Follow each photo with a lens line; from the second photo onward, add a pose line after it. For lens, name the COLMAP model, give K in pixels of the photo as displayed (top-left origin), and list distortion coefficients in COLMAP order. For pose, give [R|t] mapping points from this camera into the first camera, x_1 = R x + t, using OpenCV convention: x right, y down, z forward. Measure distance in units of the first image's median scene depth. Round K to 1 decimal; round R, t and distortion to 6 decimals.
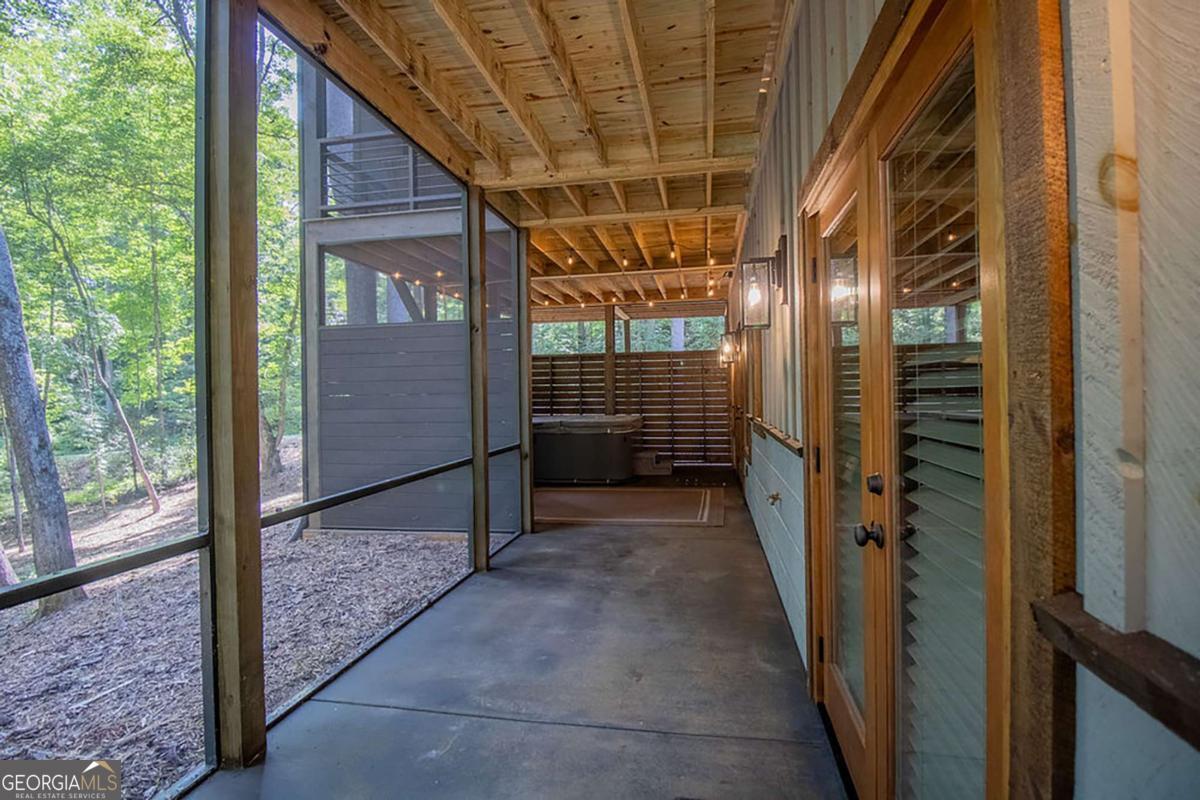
lens RADIAL K [[571.3, 0, 598.8], [0, 571.3, 394.4], [0, 0, 1]] dist [-0.000759, 0.000072]
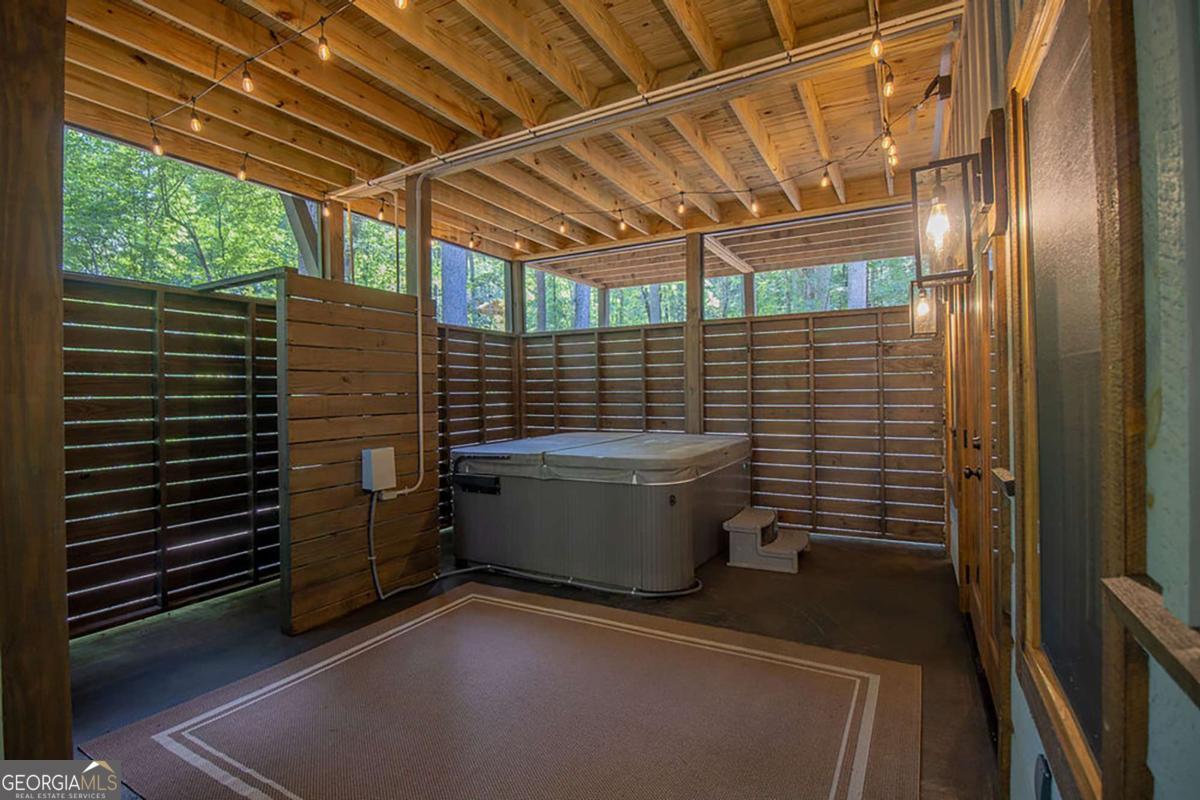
lens RADIAL K [[571.3, 0, 598.8], [0, 571.3, 394.4], [0, 0, 1]] dist [-0.000759, 0.000072]
pose [[0.952737, 0.003660, -0.303775, 0.118821], [-0.002499, 0.999988, 0.004211, -0.004576], [0.303787, -0.003253, 0.952735, 0.534074]]
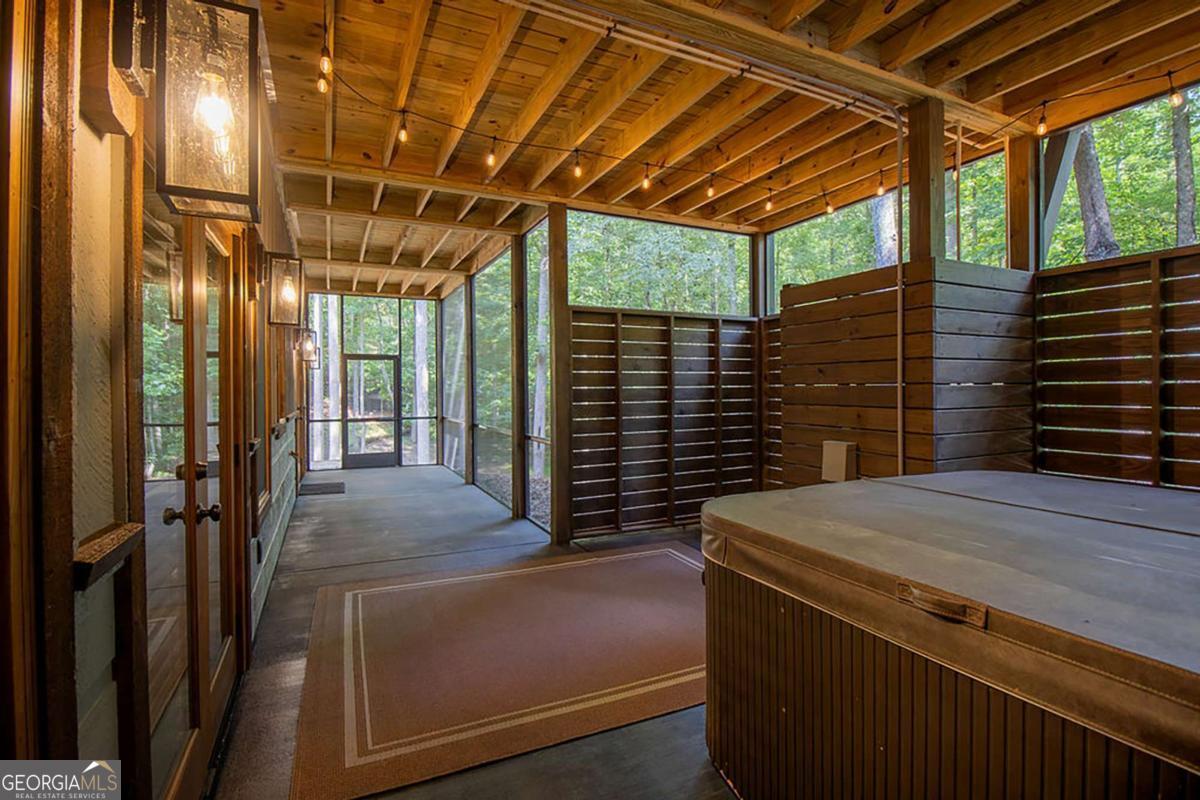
lens RADIAL K [[571.3, 0, 598.8], [0, 571.3, 394.4], [0, 0, 1]] dist [-0.000759, 0.000072]
pose [[-0.802950, 0.026267, -0.595468, 0.221199], [0.019164, 0.999650, 0.018255, -0.006470], [0.595738, 0.003246, -0.803172, 1.115297]]
